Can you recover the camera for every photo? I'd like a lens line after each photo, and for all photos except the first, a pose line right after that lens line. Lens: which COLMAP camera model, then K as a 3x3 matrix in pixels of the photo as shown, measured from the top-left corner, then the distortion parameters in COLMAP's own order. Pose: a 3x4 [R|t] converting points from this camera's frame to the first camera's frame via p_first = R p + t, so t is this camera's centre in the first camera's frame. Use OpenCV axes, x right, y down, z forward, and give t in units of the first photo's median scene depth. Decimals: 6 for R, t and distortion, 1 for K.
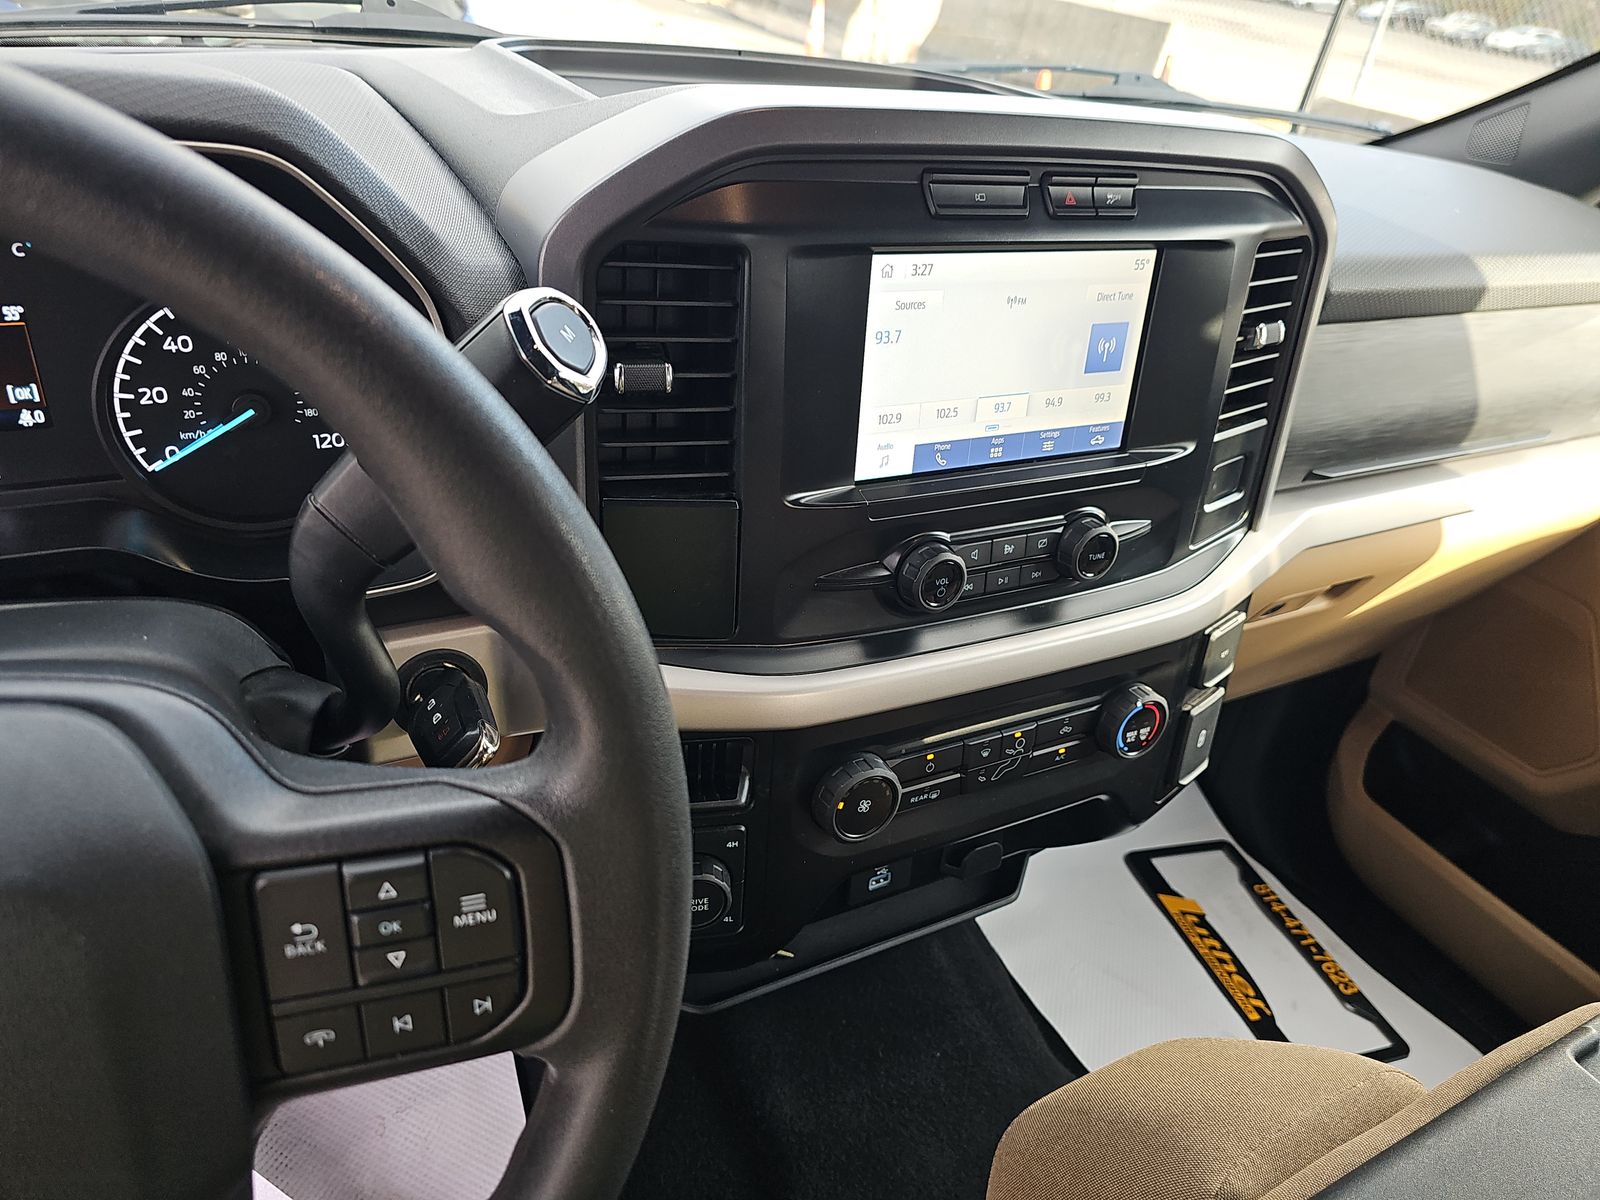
lens RADIAL K [[1057.1, 0, 800.0], [0, 1057.1, 600.0], [0, 0, 1]] dist [0.036772, -0.029830]
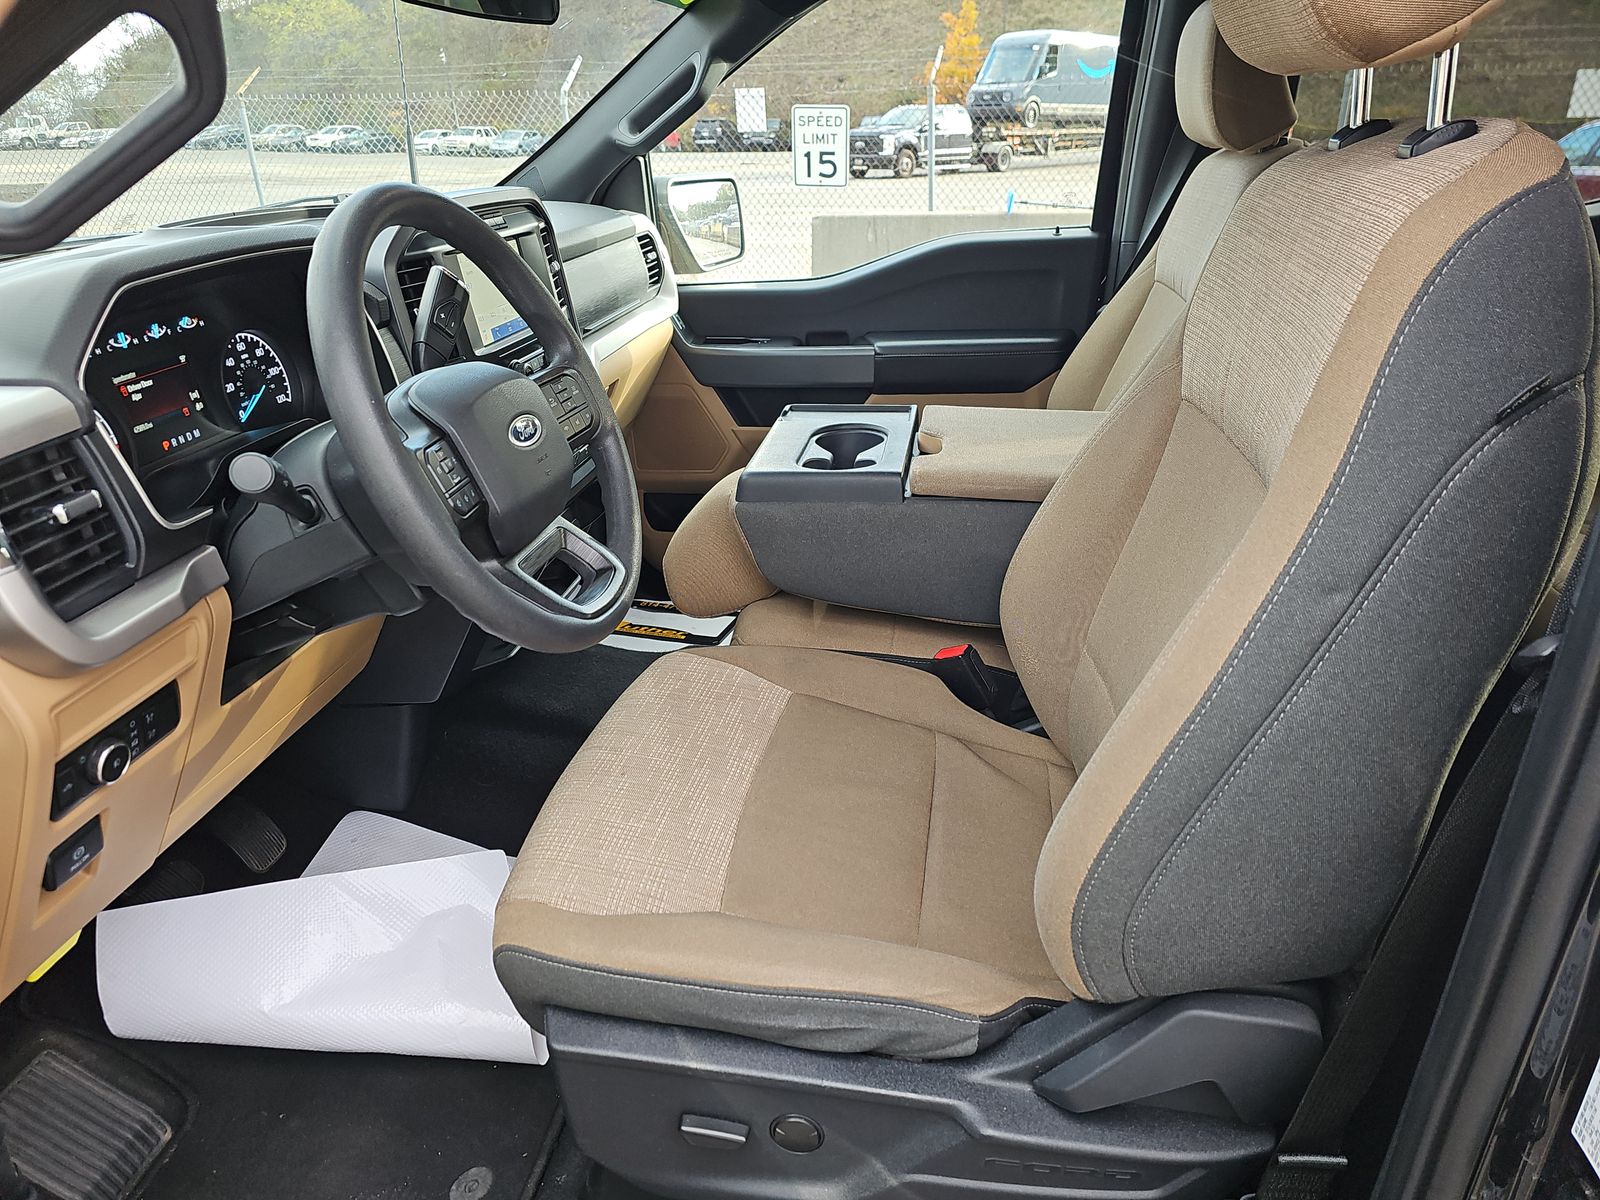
lens RADIAL K [[1057.1, 0, 800.0], [0, 1057.1, 600.0], [0, 0, 1]] dist [0.036772, -0.029830]
pose [[0.570952, -0.450056, 0.686631, -1.513374], [0.518646, 0.846054, 0.123283, 0.475788], [-0.636412, 0.285730, 0.716477, -1.099237]]
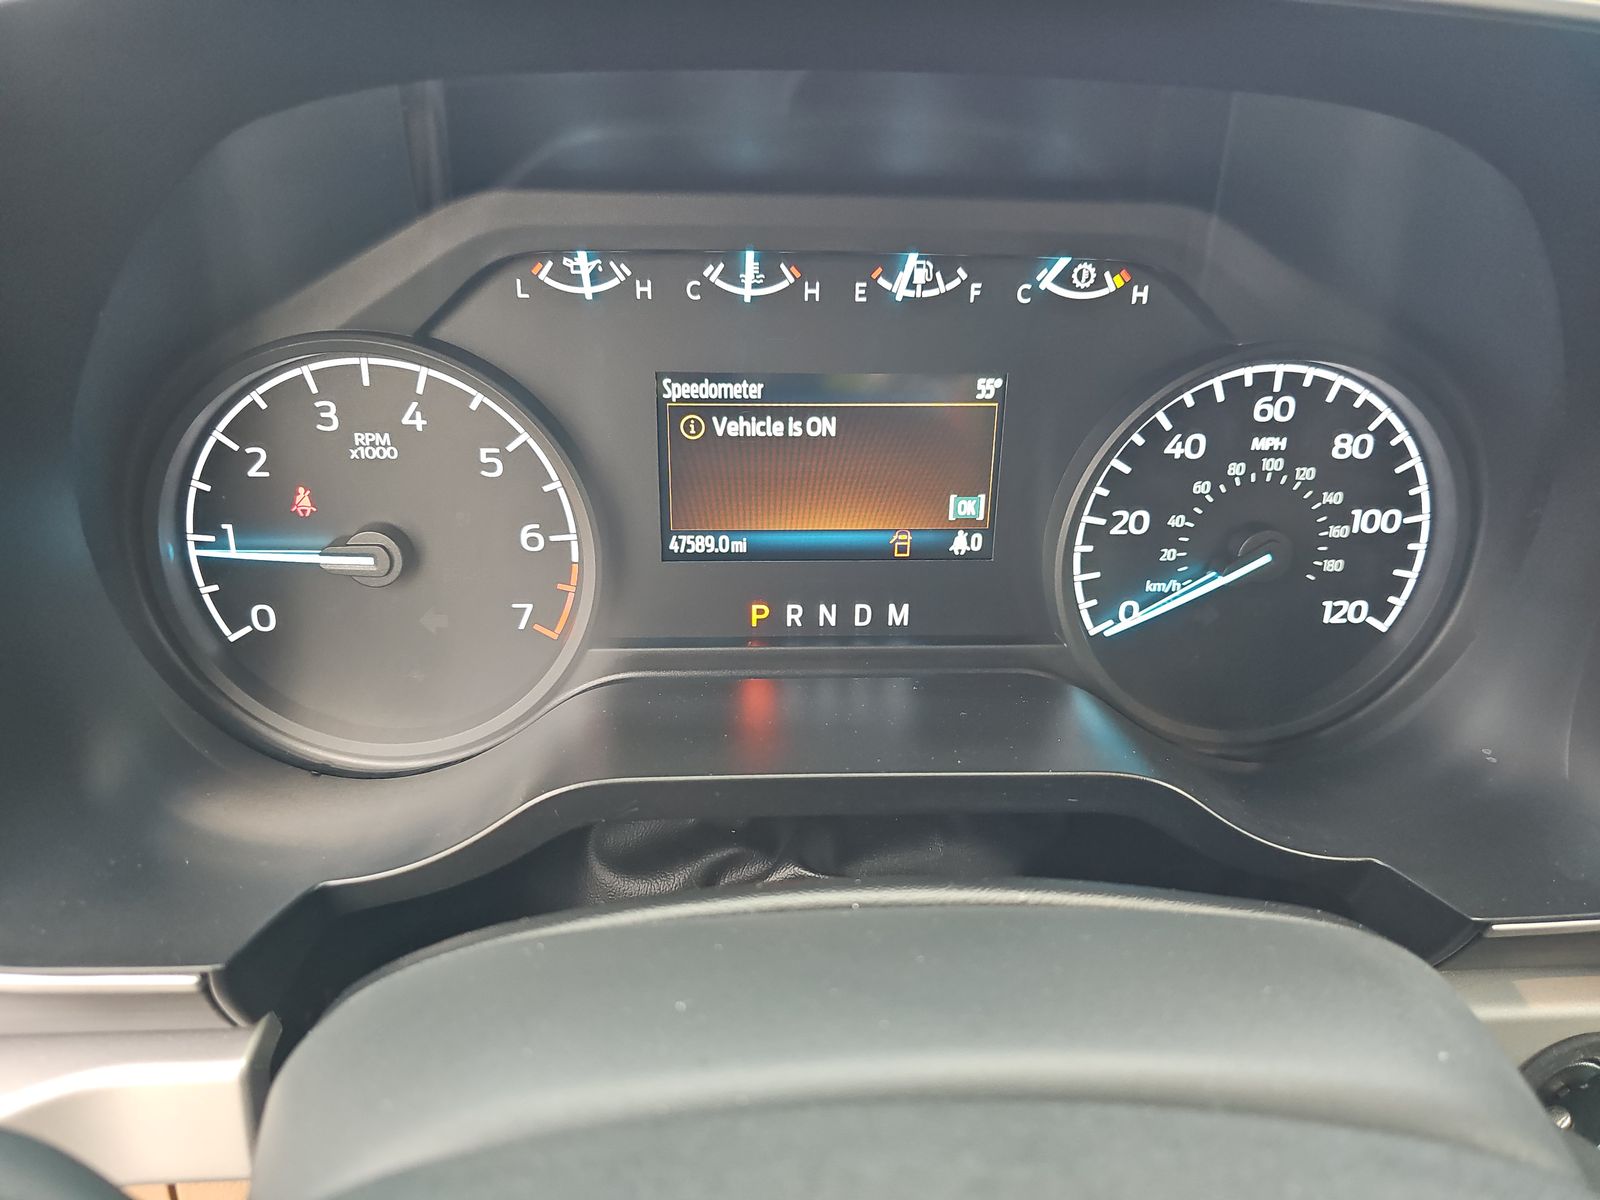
lens RADIAL K [[1057.1, 0, 800.0], [0, 1057.1, 600.0], [0, 0, 1]] dist [0.036772, -0.029830]
pose [[0.909896, 0.098365, -0.403007, -0.483726], [-0.153329, 0.982431, -0.106392, -0.043195], [0.385461, 0.158598, 0.908992, 0.321395]]
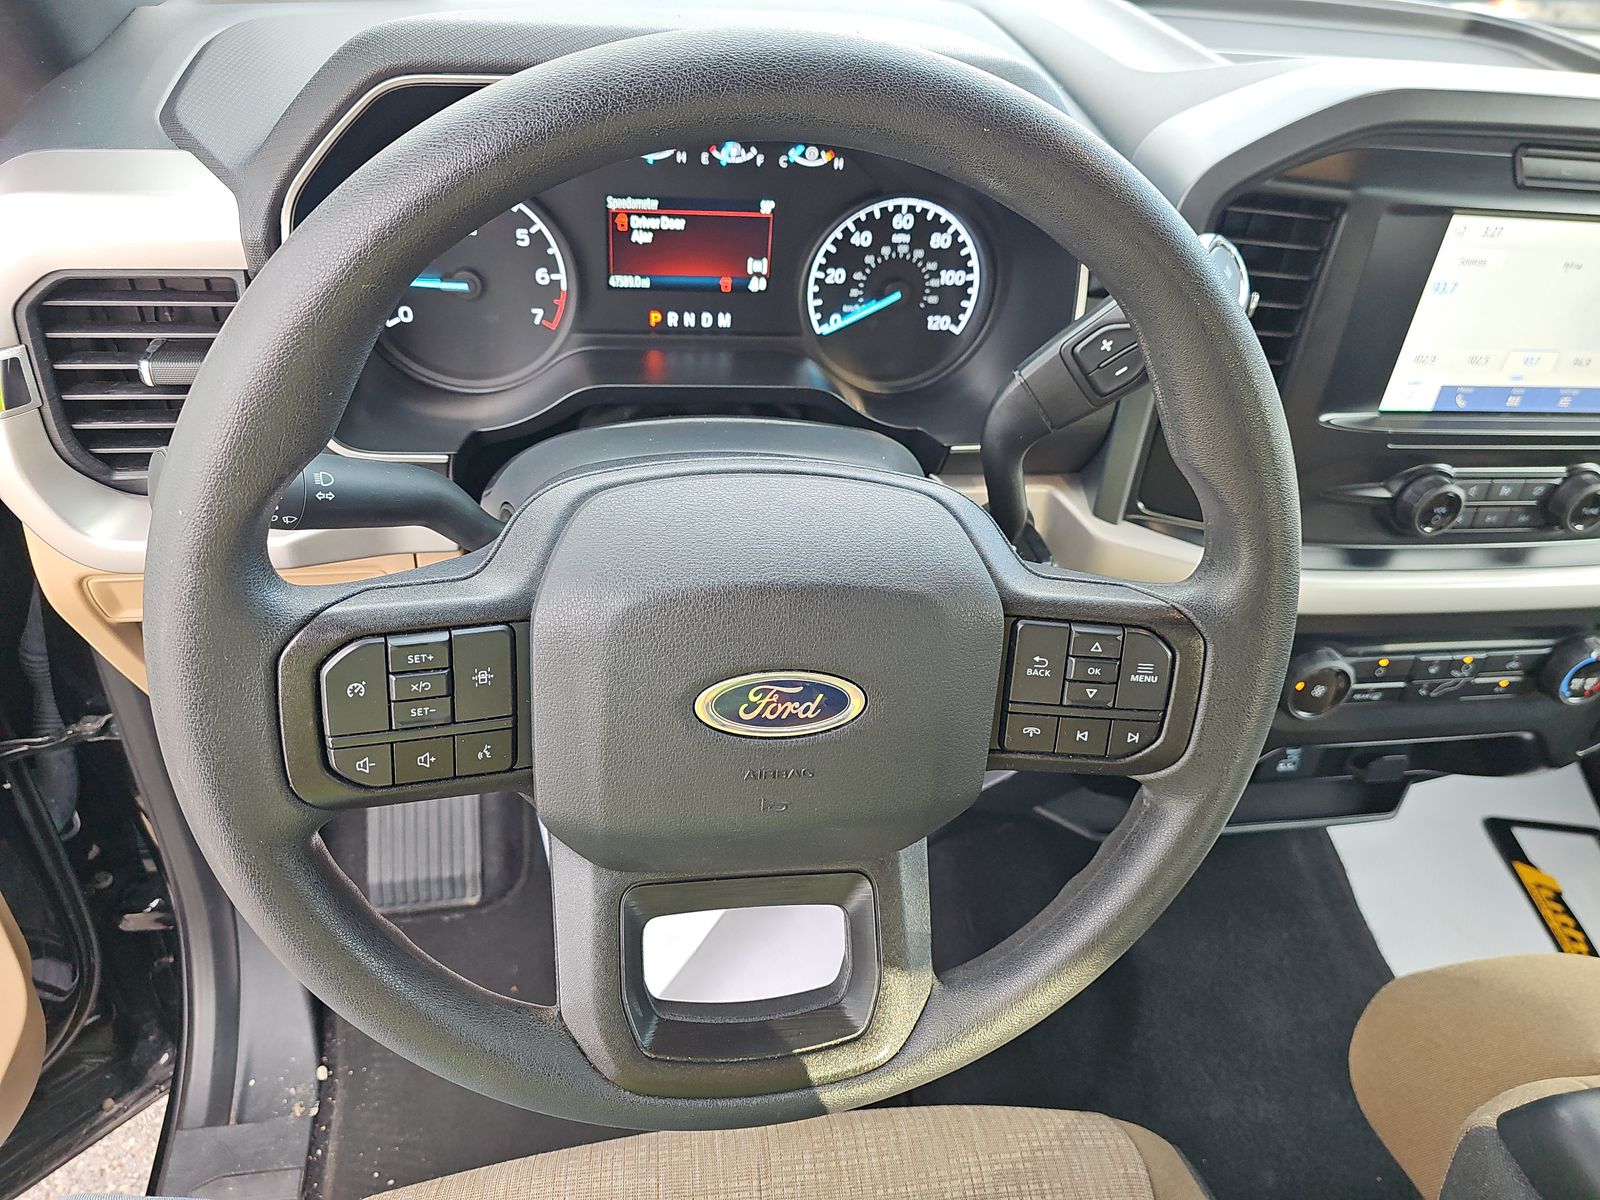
lens RADIAL K [[1078.1, 0, 787.7], [0, 1078.1, 588.7], [0, 0, 1]] dist [0.027678, -0.036894]
pose [[0.950837, 0.180610, -0.251574, -0.232270], [-0.156999, 0.981327, 0.111128, 0.047824], [0.266947, -0.066167, 0.961437, -0.316386]]
